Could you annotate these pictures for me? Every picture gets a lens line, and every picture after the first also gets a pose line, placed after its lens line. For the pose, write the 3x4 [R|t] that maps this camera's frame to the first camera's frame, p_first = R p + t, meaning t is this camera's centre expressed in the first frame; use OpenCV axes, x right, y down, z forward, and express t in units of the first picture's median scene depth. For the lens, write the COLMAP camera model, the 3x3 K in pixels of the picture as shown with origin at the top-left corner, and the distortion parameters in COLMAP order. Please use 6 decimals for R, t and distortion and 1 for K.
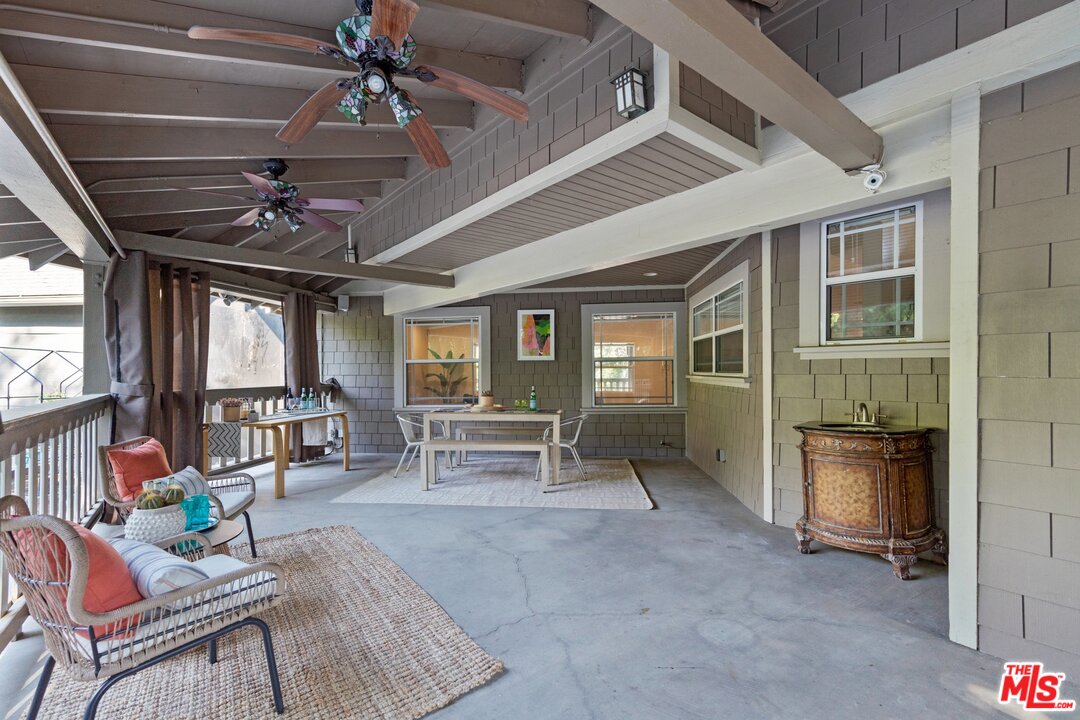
lens RADIAL K [[486.8, 0, 535.7], [0, 486.8, 365.8], [0, 0, 1]] dist [-0.008270, 0.000731]
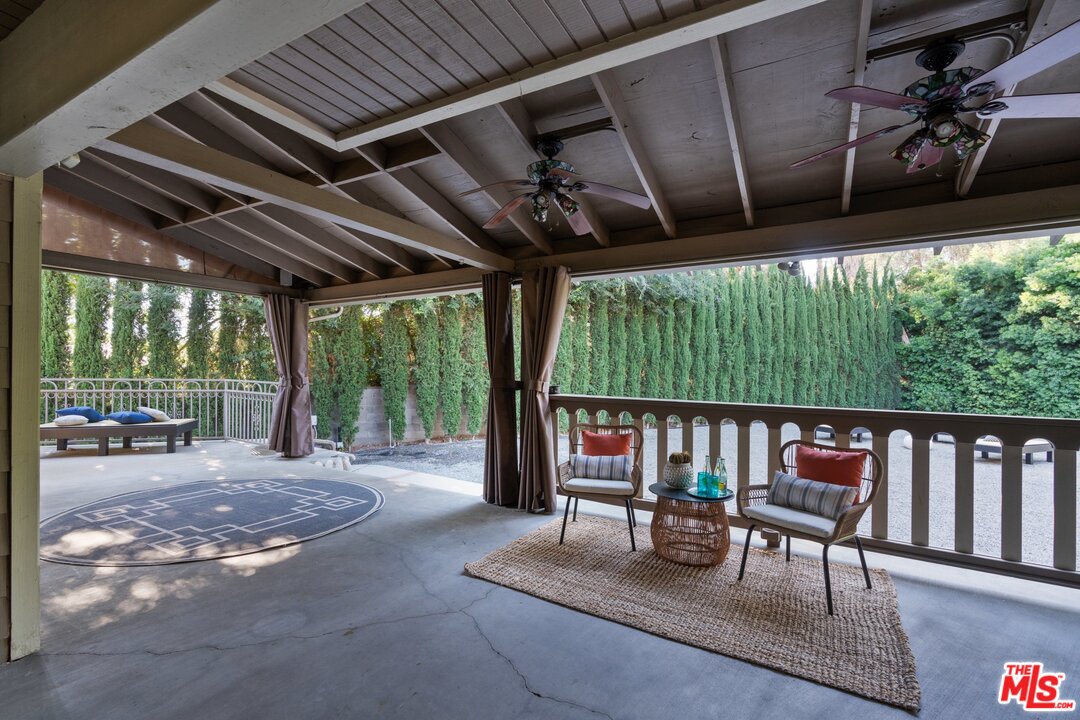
lens RADIAL K [[486.8, 0, 535.7], [0, 486.8, 365.8], [0, 0, 1]] dist [-0.008270, 0.000731]
pose [[-0.929725, -0.014432, -0.367971, 0.245096], [-0.011517, 0.999882, -0.010117, -0.018199], [0.368074, -0.005168, -0.929782, 2.046573]]
